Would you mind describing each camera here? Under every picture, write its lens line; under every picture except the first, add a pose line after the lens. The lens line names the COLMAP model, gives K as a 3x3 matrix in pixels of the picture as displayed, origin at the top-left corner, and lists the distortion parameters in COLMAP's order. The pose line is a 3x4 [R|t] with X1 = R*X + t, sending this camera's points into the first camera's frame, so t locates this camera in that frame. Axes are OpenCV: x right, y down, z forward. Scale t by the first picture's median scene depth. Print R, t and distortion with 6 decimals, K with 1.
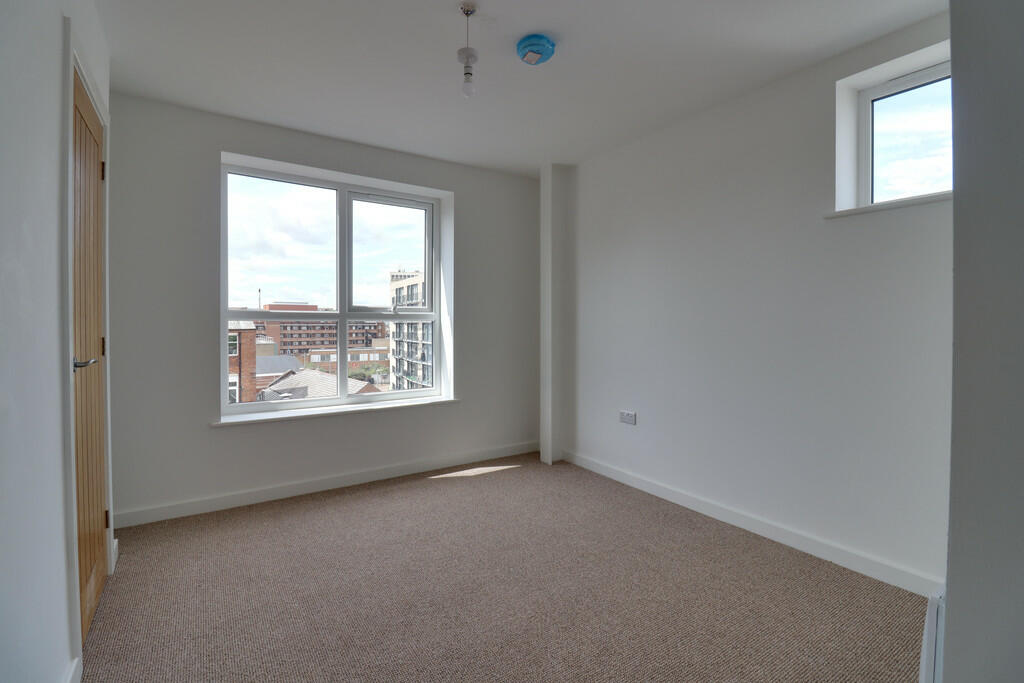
lens RADIAL K [[469.8, 0, 495.3], [0, 469.8, 329.1], [0, 0, 1]] dist [-0.005829, -0.005606]
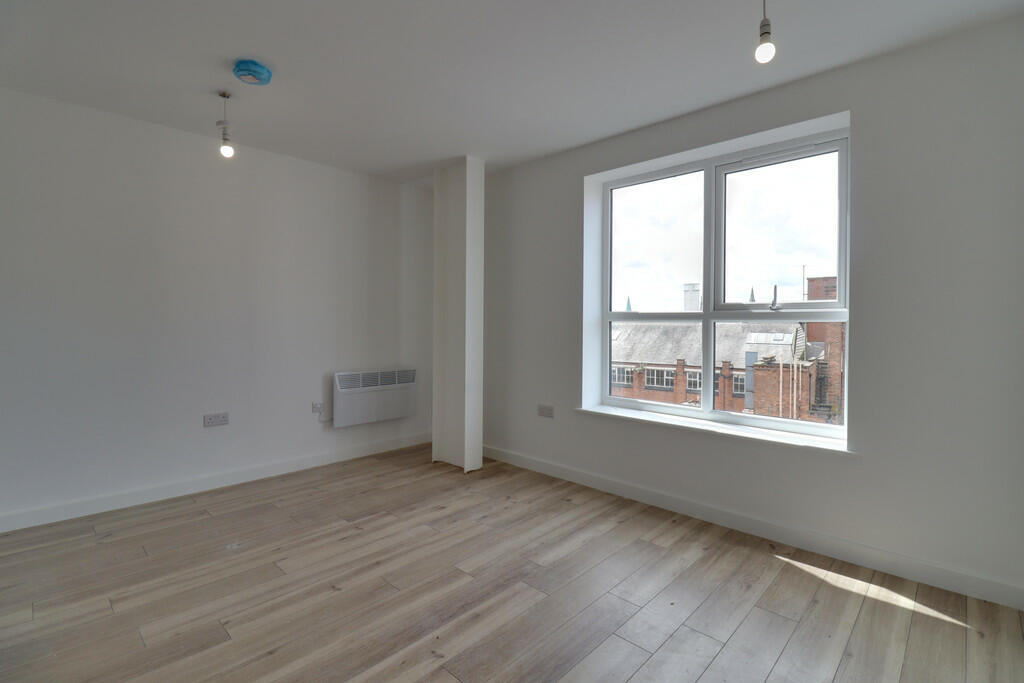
lens RADIAL K [[469.8, 0, 527.4], [0, 469.8, 321.7], [0, 0, 1]] dist [-0.005829, -0.005606]
pose [[0.244228, -0.002398, -0.969715, 0.422196], [-0.020280, 0.999766, -0.007580, -0.003749], [0.969506, 0.021517, 0.244122, 0.480581]]
